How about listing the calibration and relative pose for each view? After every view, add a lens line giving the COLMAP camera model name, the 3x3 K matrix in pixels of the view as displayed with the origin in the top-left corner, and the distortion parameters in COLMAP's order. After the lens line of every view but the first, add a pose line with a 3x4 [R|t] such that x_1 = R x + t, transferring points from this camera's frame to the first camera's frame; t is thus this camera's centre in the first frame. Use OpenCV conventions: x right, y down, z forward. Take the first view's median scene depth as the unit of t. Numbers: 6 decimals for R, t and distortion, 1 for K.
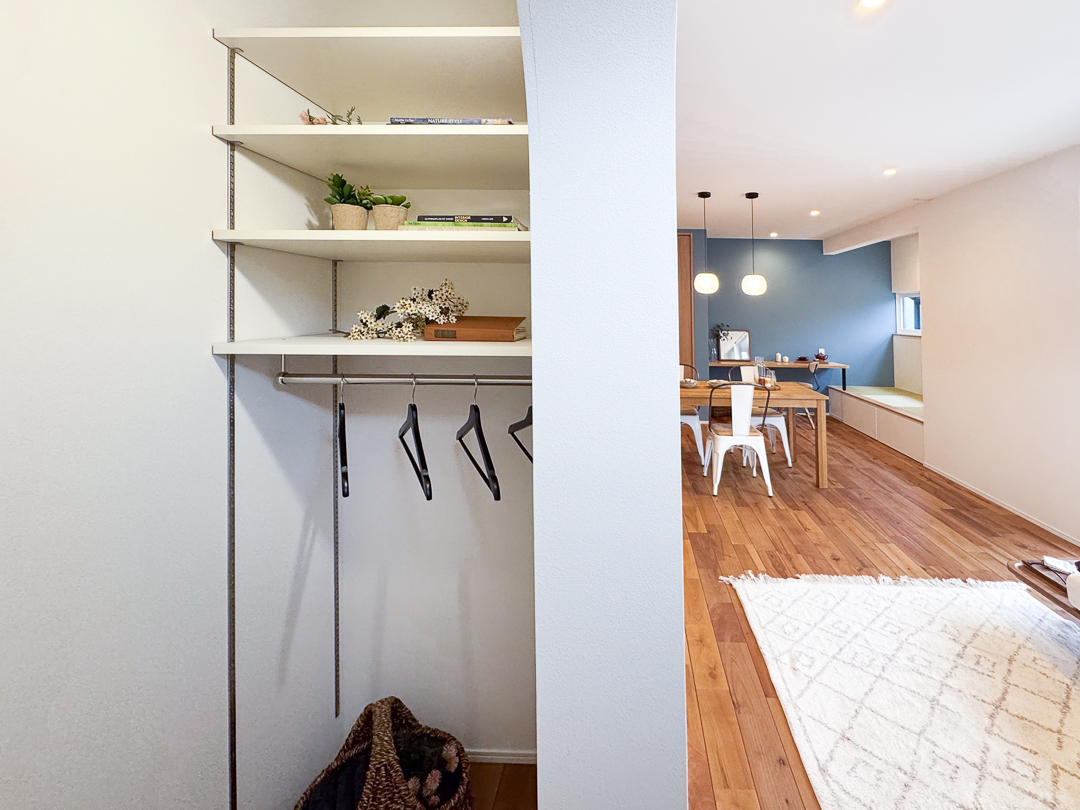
lens RADIAL K [[468.5, 0, 603.4], [0, 468.5, 278.4], [0, 0, 1]] dist [-0.000131, -0.000433]
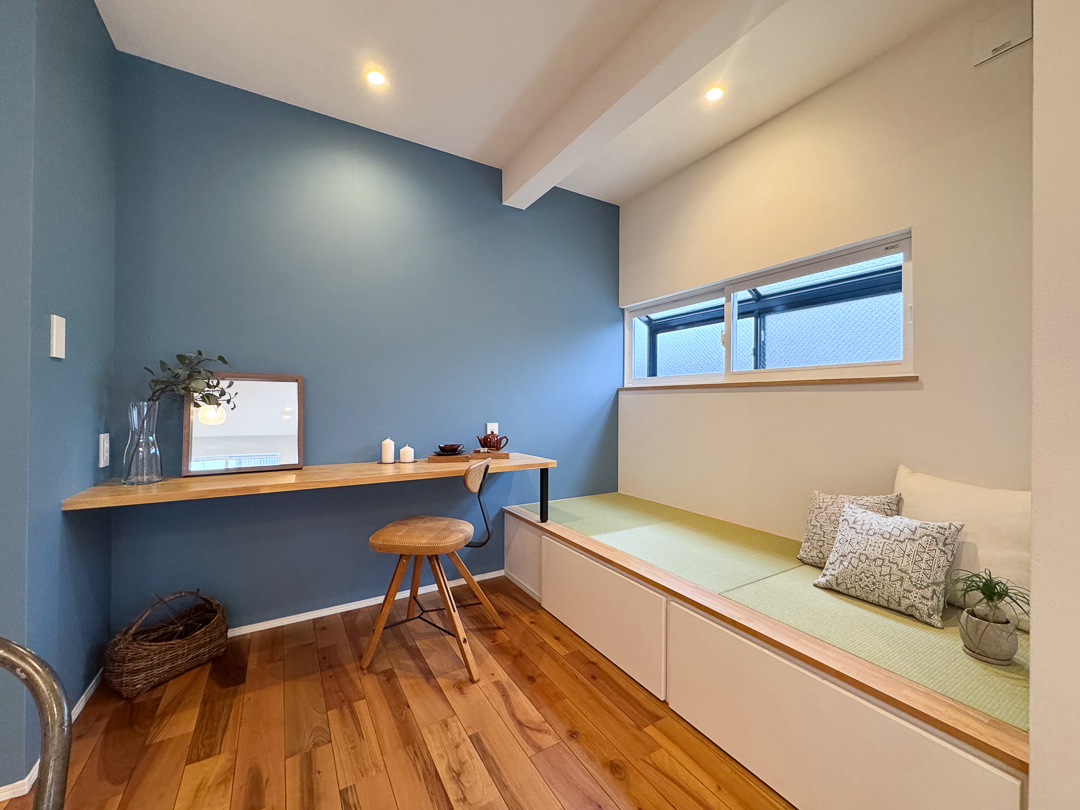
lens RADIAL K [[429.1, 0, 541.9], [0, 429.1, 398.3], [0, 0, 1]] dist [0.000732, -0.000046]
pose [[0.823151, -0.007492, 0.567773, 0.301780], [-0.033097, 0.997580, 0.061147, 0.109892], [-0.566857, -0.069125, 0.820911, 0.701663]]
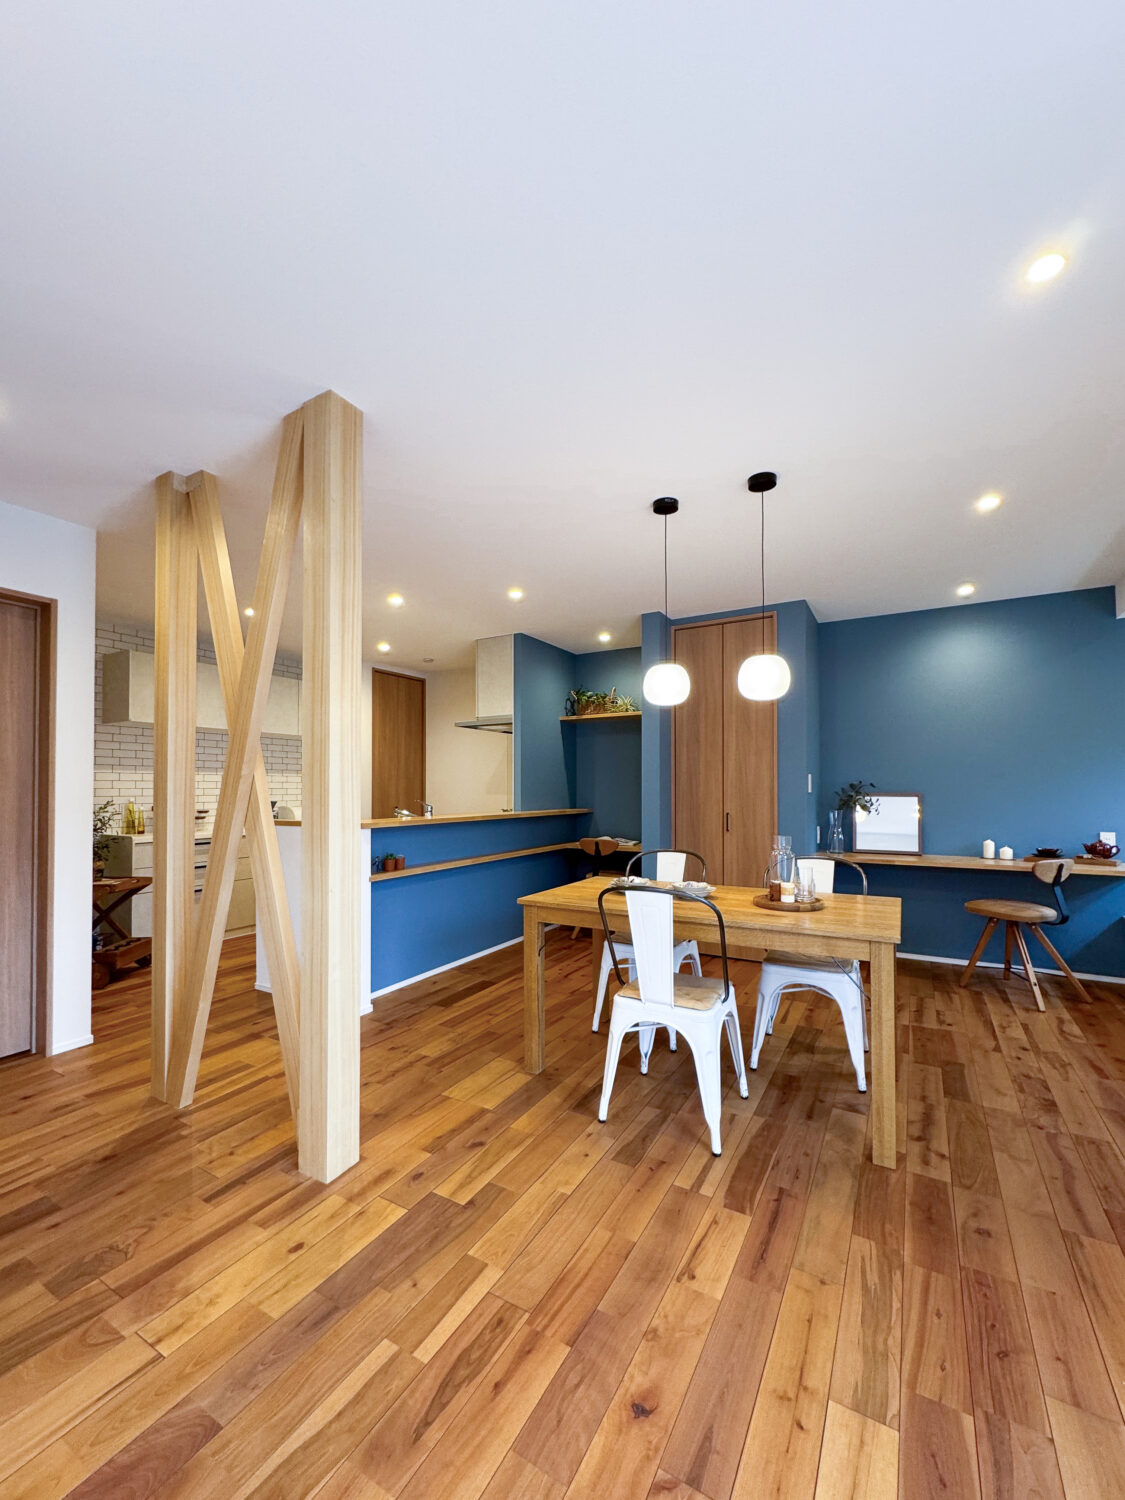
lens RADIAL K [[608.5, 0, 553.4], [0, 608.5, 778.7], [0, 0, 1]] dist [-0.001450, -0.000300]
pose [[0.884485, -0.023676, -0.465967, 0.291082], [0.047790, 0.998056, 0.040002, 0.054801], [0.464114, -0.057650, 0.883897, 0.269866]]
